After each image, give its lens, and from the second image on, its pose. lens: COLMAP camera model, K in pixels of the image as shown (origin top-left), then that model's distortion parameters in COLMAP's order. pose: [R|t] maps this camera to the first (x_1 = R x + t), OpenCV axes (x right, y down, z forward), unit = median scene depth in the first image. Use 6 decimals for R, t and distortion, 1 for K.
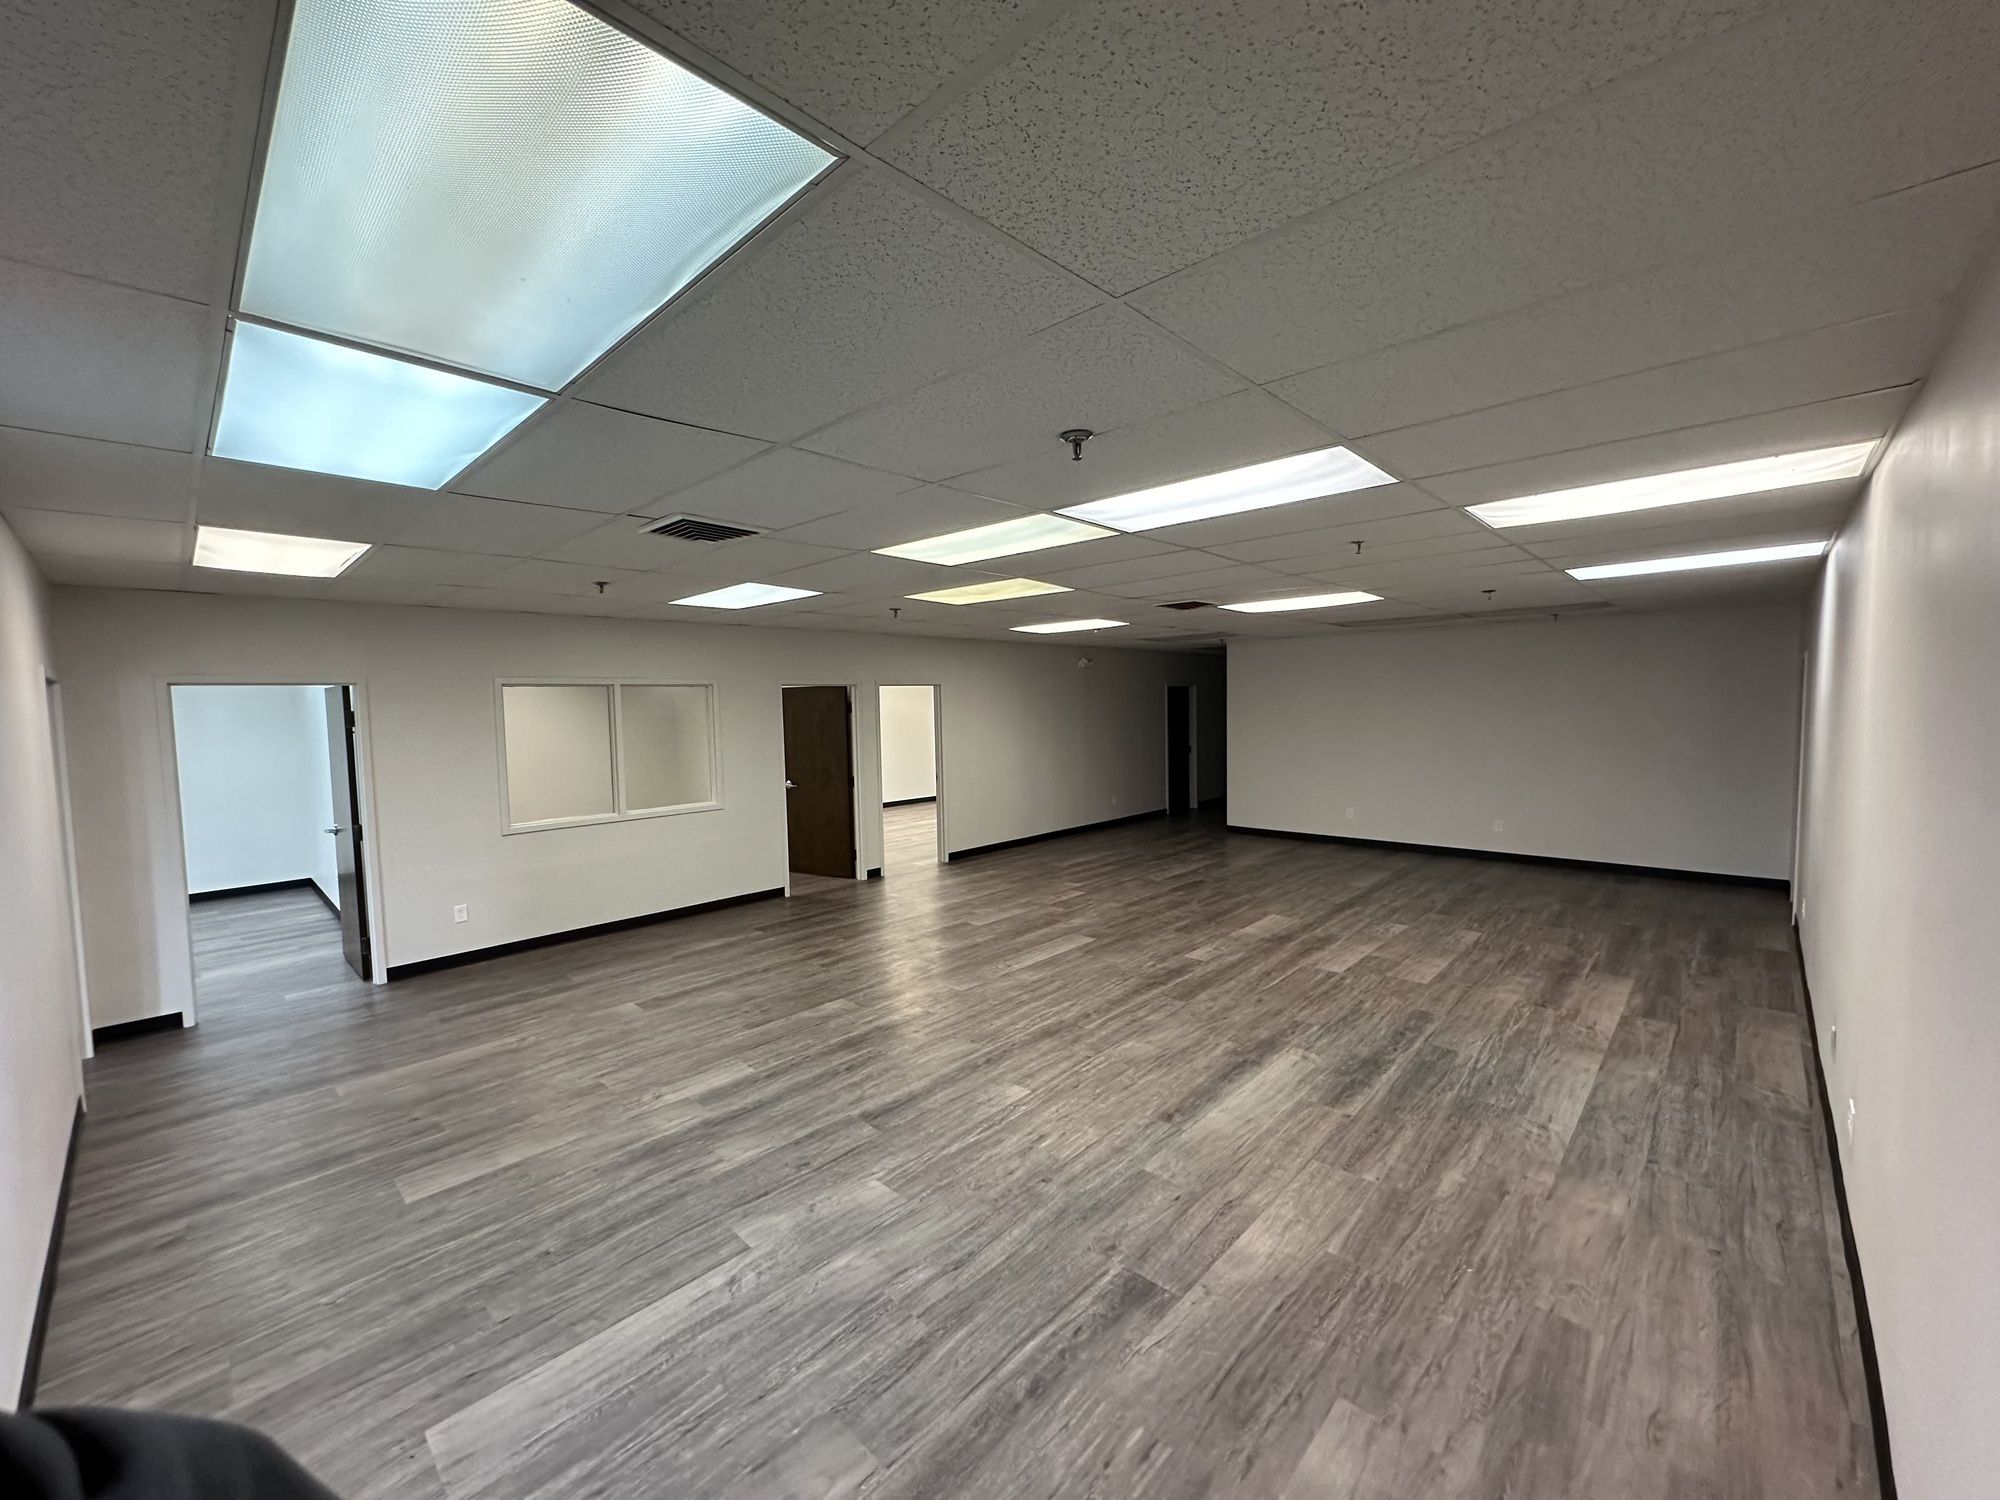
lens RADIAL K [[795.3, 0, 992.3], [0, 795.3, 753.3], [0, 0, 1]] dist [-0.002578, 0.000877]
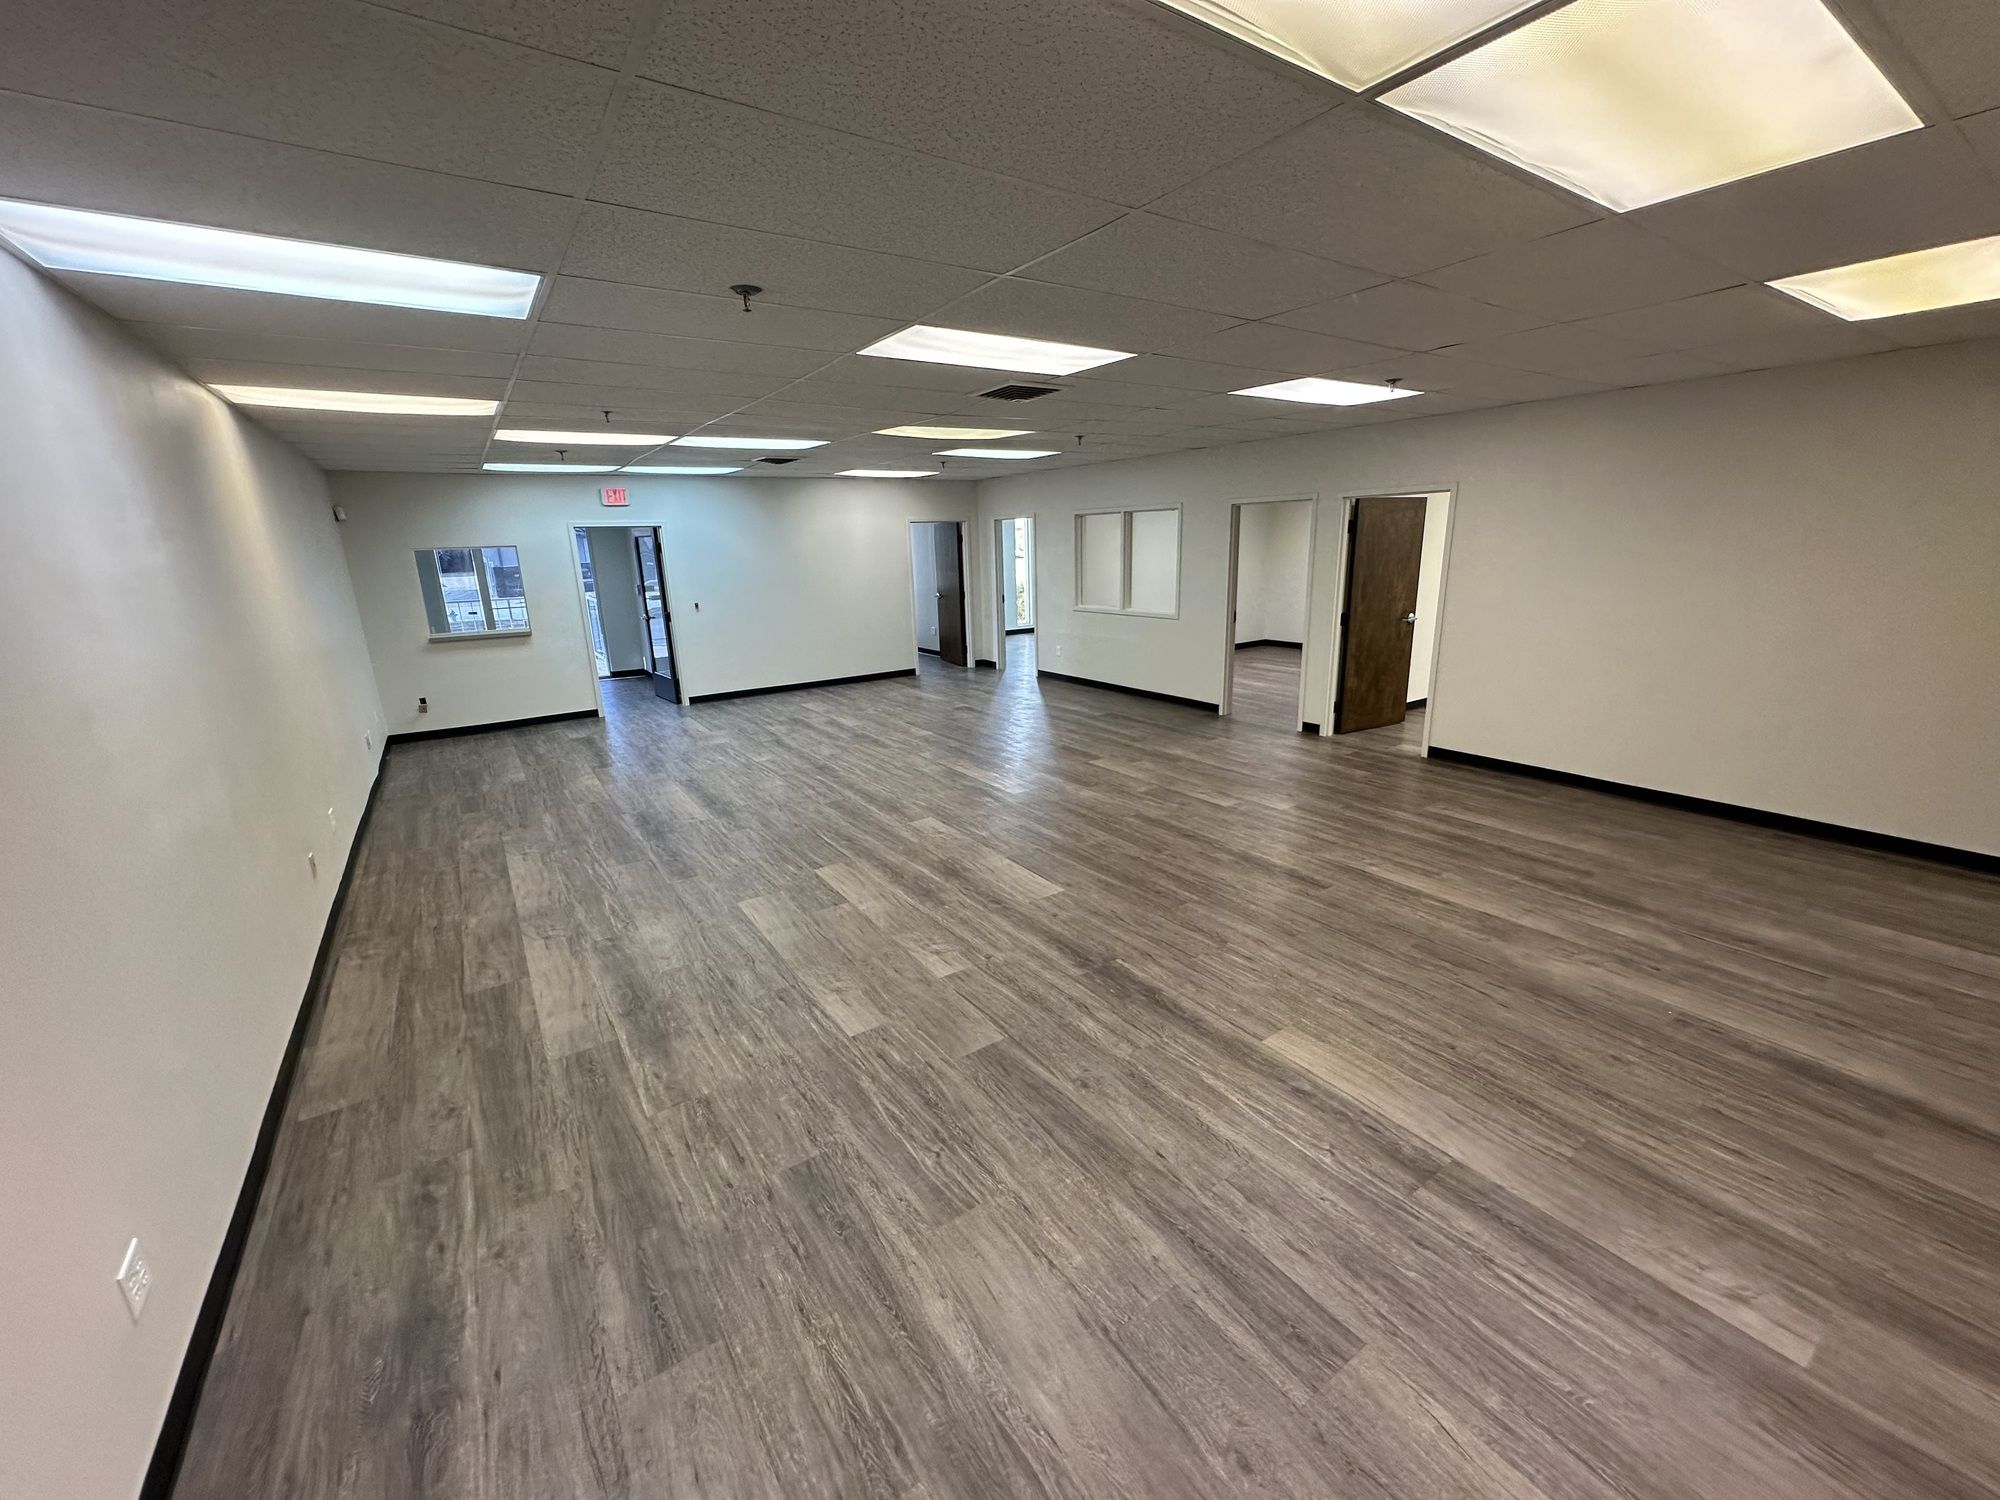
lens RADIAL K [[795.3, 0, 1001.0], [0, 795.3, 748.4], [0, 0, 1]] dist [-0.002578, 0.000877]
pose [[-0.208472, 0.276213, -0.938214, 1.353262], [-0.027197, 0.957283, 0.287870, -0.118960], [0.977650, 0.085530, -0.192054, 1.568880]]
